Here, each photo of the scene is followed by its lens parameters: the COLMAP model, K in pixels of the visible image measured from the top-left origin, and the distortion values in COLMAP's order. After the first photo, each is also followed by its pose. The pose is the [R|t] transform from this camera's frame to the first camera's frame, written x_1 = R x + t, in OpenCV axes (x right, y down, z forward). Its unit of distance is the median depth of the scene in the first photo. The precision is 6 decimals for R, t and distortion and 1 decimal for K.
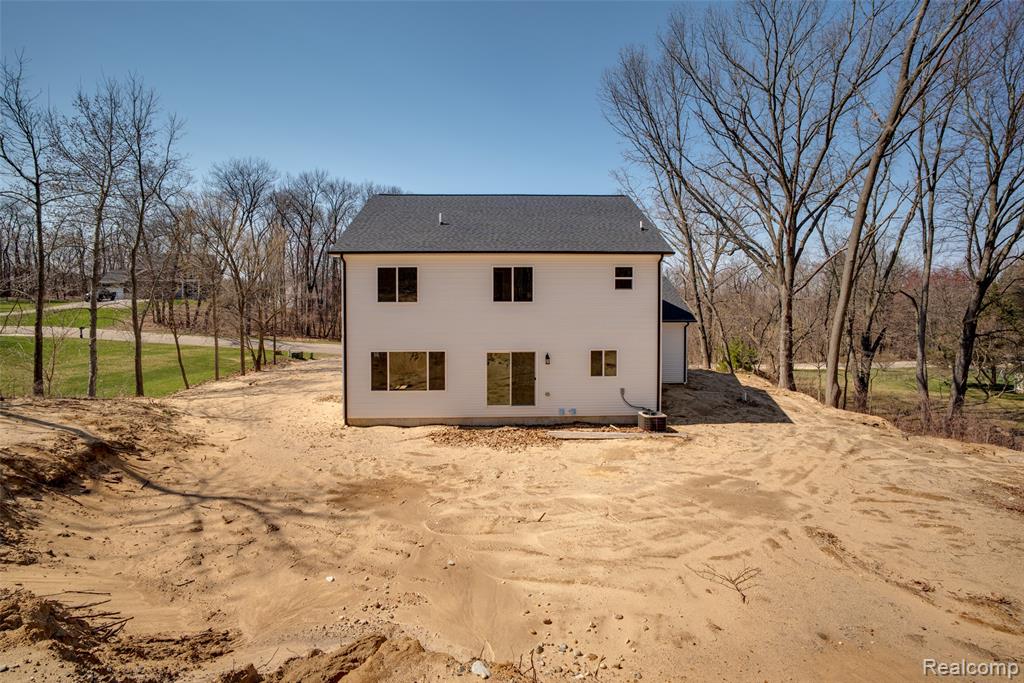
lens RADIAL K [[433.0, 0, 513.7], [0, 433.0, 300.0], [0, 0, 1]] dist [-0.011146, 0.000053]
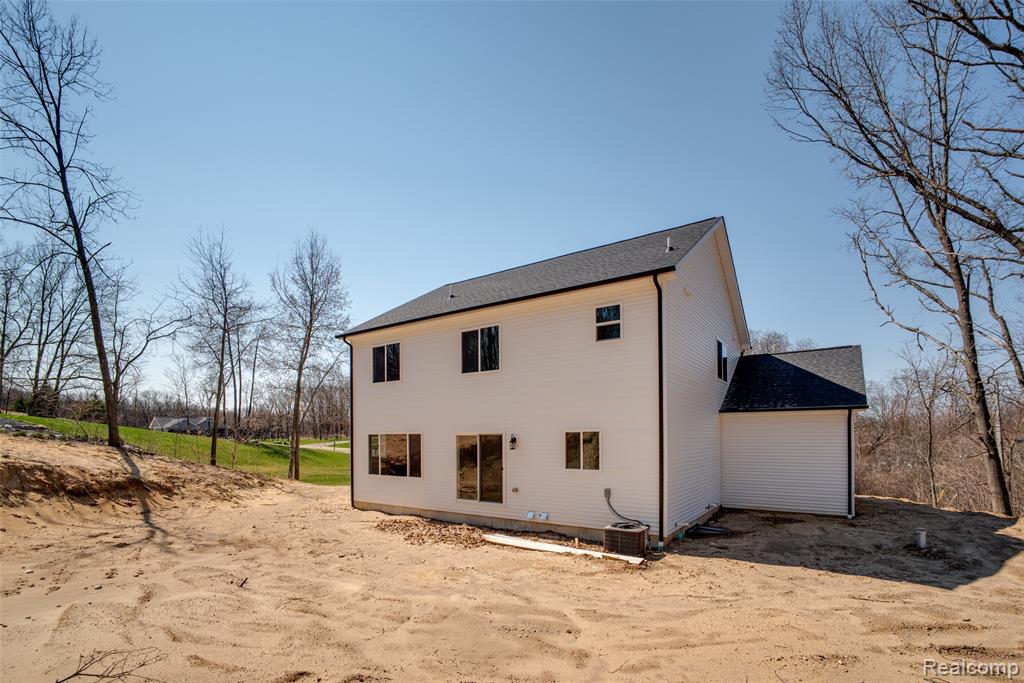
lens RADIAL K [[467.1, 0, 510.9], [0, 467.1, 437.5], [0, 0, 1]] dist [-0.010674, 0.000020]
pose [[0.803915, -0.000226, -0.594744, 0.701803], [-0.005572, 0.999953, -0.007912, 0.165428], [0.594718, 0.009675, 0.803876, 0.421188]]
